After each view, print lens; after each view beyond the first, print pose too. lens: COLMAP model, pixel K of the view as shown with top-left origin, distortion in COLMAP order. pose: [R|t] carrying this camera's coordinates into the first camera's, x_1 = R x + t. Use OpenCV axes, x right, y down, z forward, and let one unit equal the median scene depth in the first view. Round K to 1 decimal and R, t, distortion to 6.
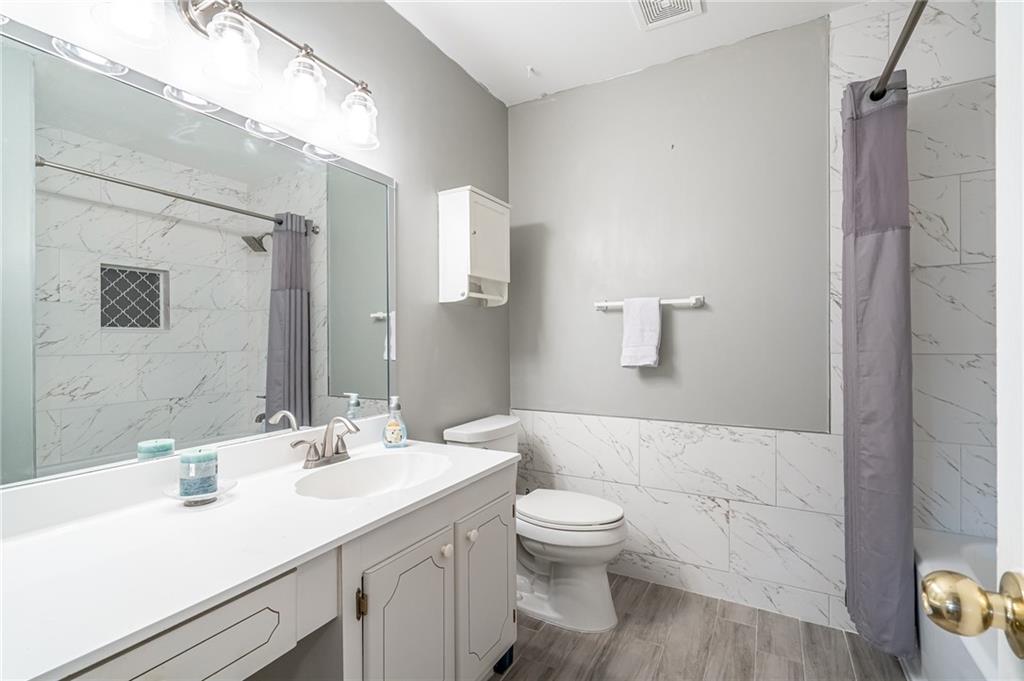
lens RADIAL K [[462.7, 0, 513.1], [0, 462.7, 344.2], [0, 0, 1]] dist [-0.002446, 0.000652]
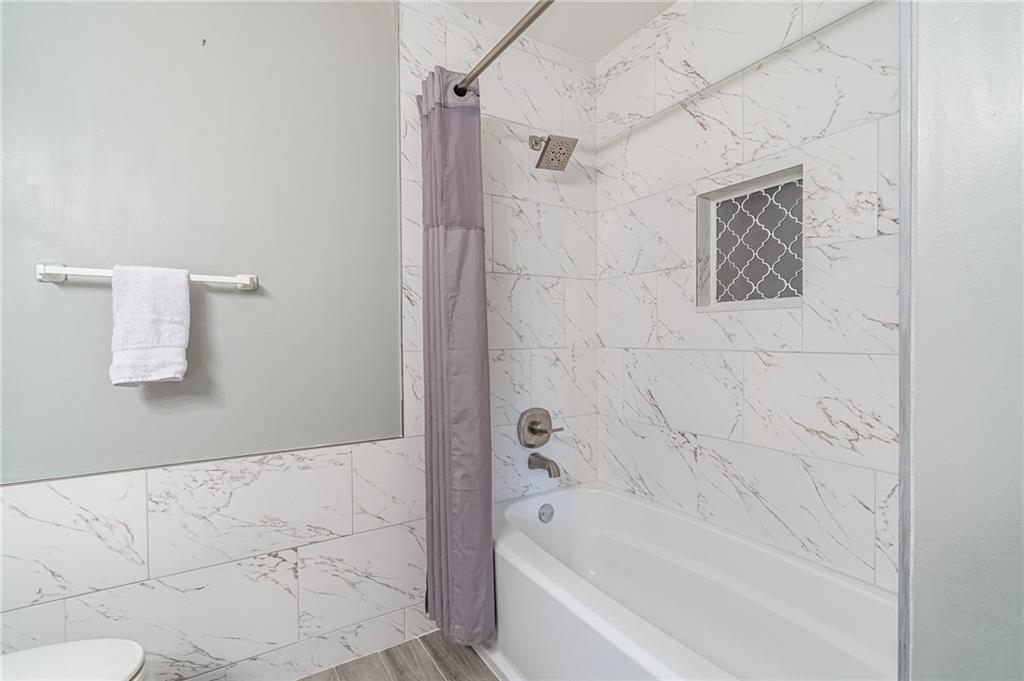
lens RADIAL K [[462.7, 0, 513.1], [0, 462.7, 344.2], [0, 0, 1]] dist [-0.002446, 0.000652]
pose [[0.474597, -0.014292, 0.880087, -0.030947], [0.007862, 0.999897, 0.011998, -0.004732], [-0.880168, 0.001225, 0.474661, 0.339665]]
